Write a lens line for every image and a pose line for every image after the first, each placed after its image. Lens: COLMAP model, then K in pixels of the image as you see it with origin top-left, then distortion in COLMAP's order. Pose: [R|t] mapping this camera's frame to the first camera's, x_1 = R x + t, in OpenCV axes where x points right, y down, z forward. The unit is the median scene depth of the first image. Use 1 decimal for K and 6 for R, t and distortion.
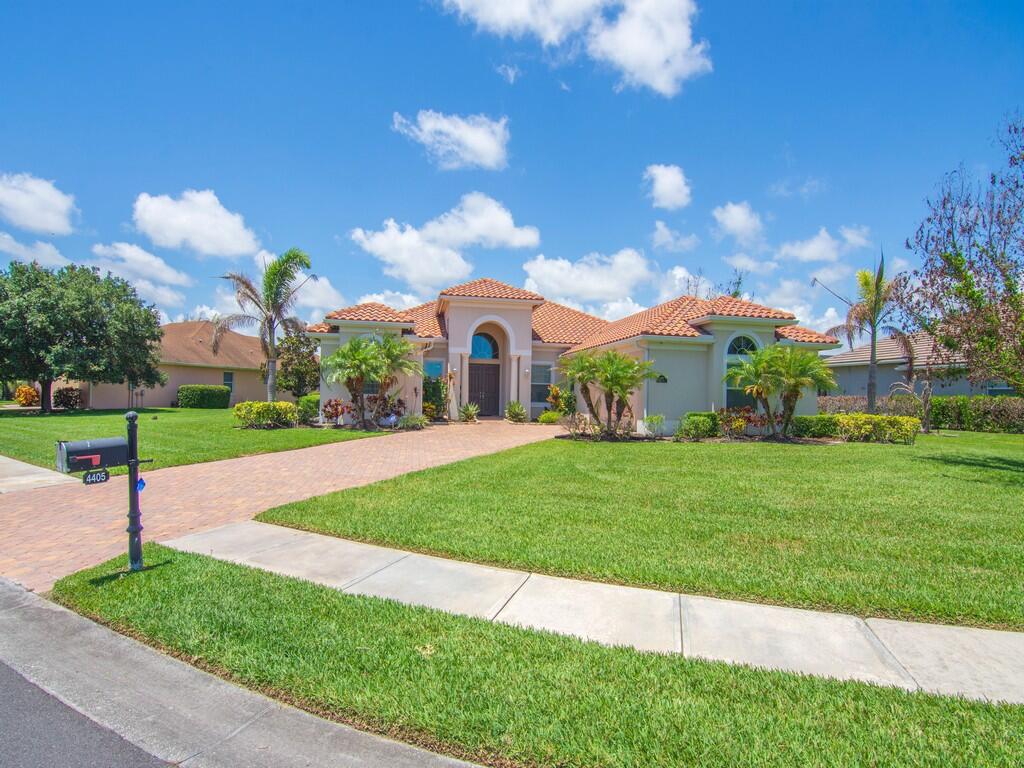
lens RADIAL K [[487.7, 0, 509.8], [0, 487.7, 383.1], [0, 0, 1]] dist [-0.013046, -0.005908]
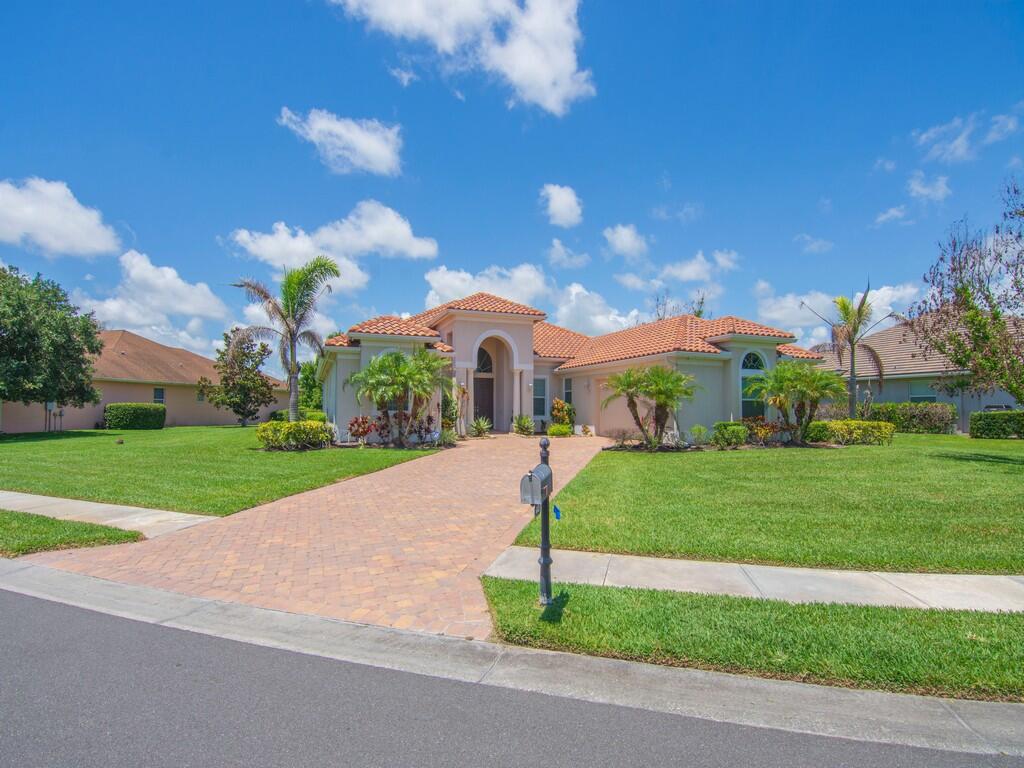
lens RADIAL K [[487.7, 0, 505.7], [0, 487.7, 388.9], [0, 0, 1]] dist [-0.013046, -0.005908]
pose [[0.982125, -0.009414, 0.187995, -0.265989], [0.011802, 0.999863, -0.011585, -0.007476], [-0.187860, 0.013597, 0.982102, 0.016290]]
